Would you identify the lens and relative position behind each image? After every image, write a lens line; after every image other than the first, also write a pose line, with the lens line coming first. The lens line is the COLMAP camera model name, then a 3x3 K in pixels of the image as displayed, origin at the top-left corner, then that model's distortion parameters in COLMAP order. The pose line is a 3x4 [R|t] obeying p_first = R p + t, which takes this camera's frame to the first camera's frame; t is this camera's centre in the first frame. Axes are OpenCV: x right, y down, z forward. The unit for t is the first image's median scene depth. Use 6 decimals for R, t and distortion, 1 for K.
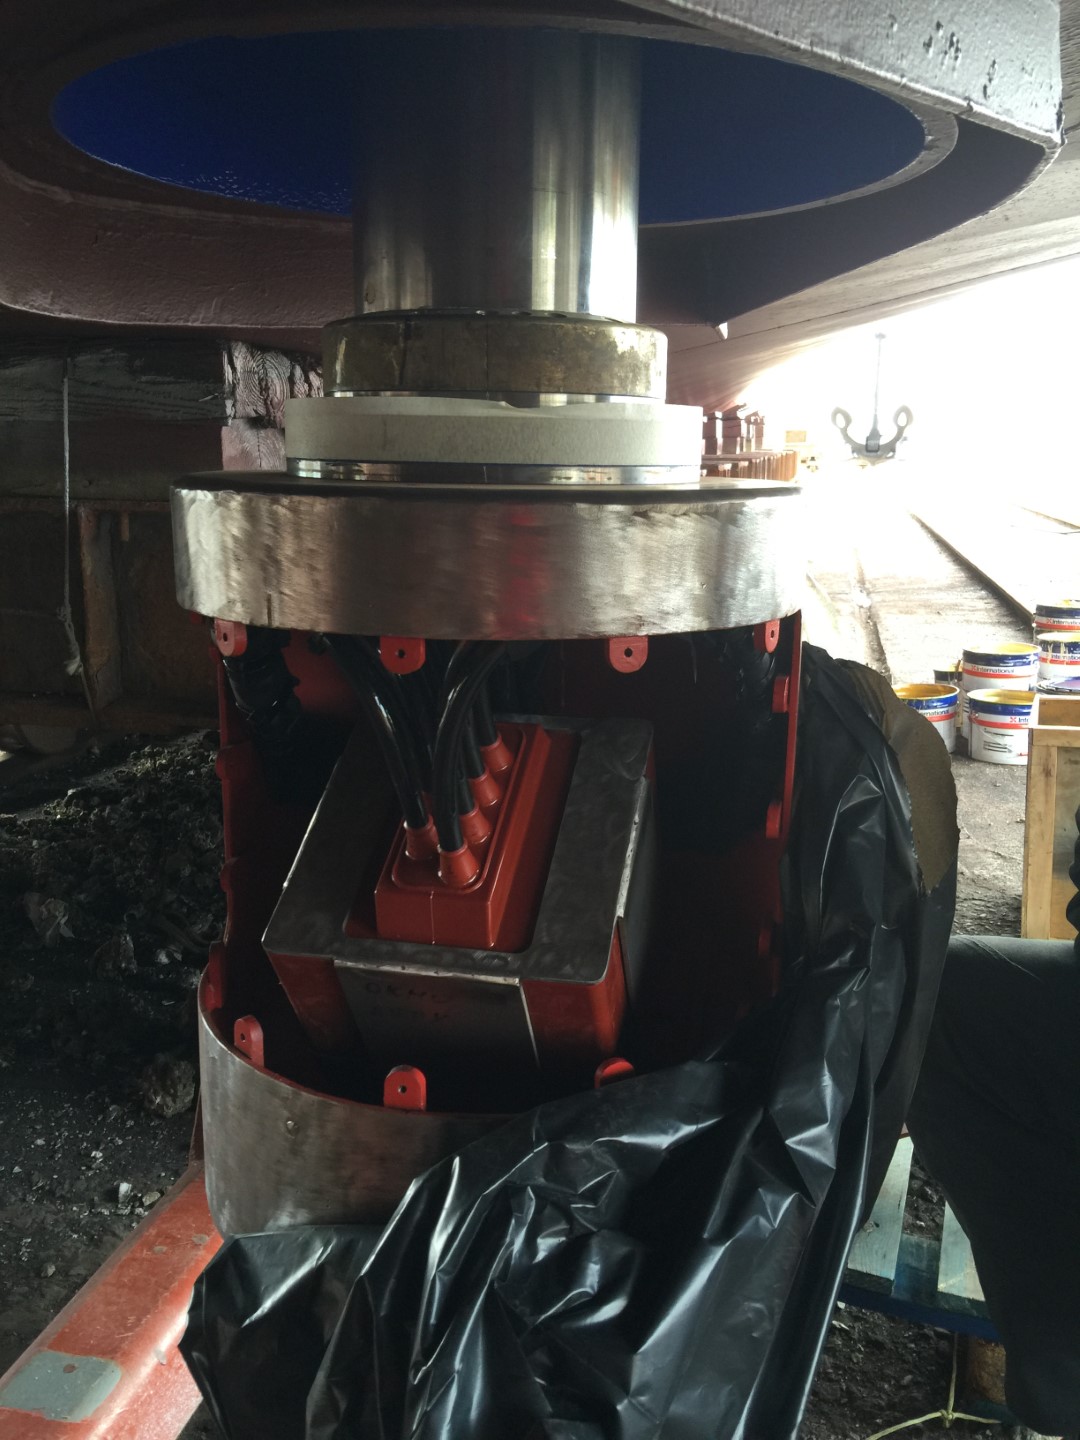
lens RADIAL K [[1216.4, 0, 540.0], [0, 1216.4, 720.0], [0, 0, 1]] dist [0.103994, -0.152725]
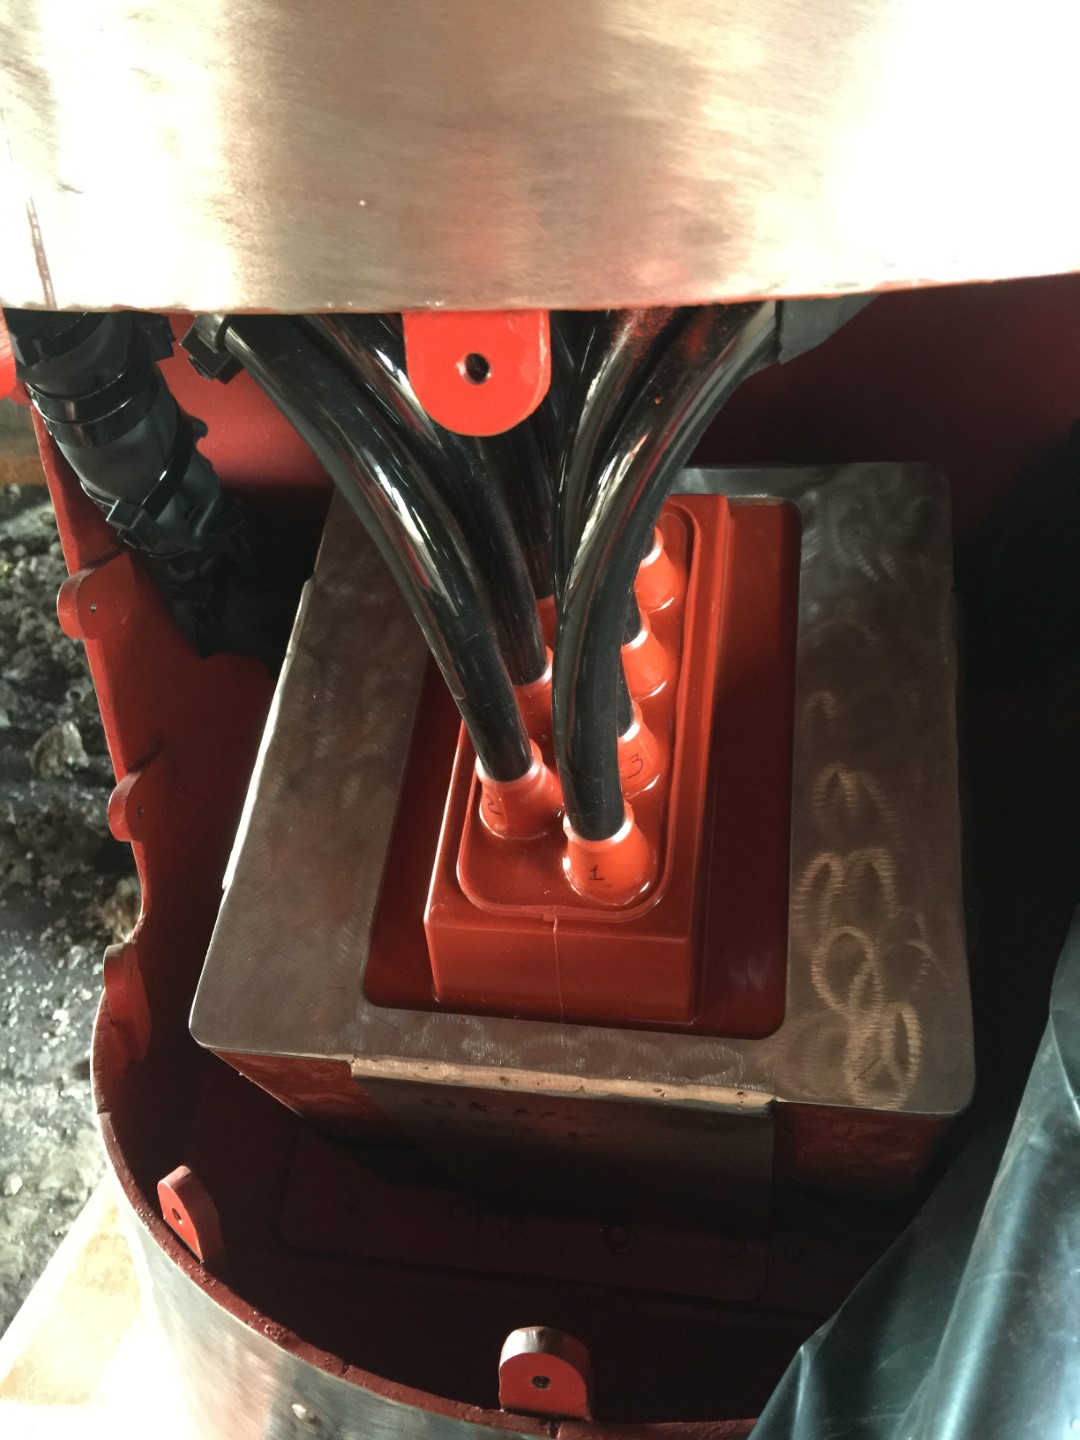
lens RADIAL K [[1216.4, 0, 540.0], [0, 1216.4, 720.0], [0, 0, 1]] dist [0.103994, -0.152725]
pose [[0.996769, -0.078803, 0.015535, -0.042000], [0.072559, 0.966398, 0.246597, -0.016747], [-0.034446, -0.244673, 0.968994, 0.260064]]
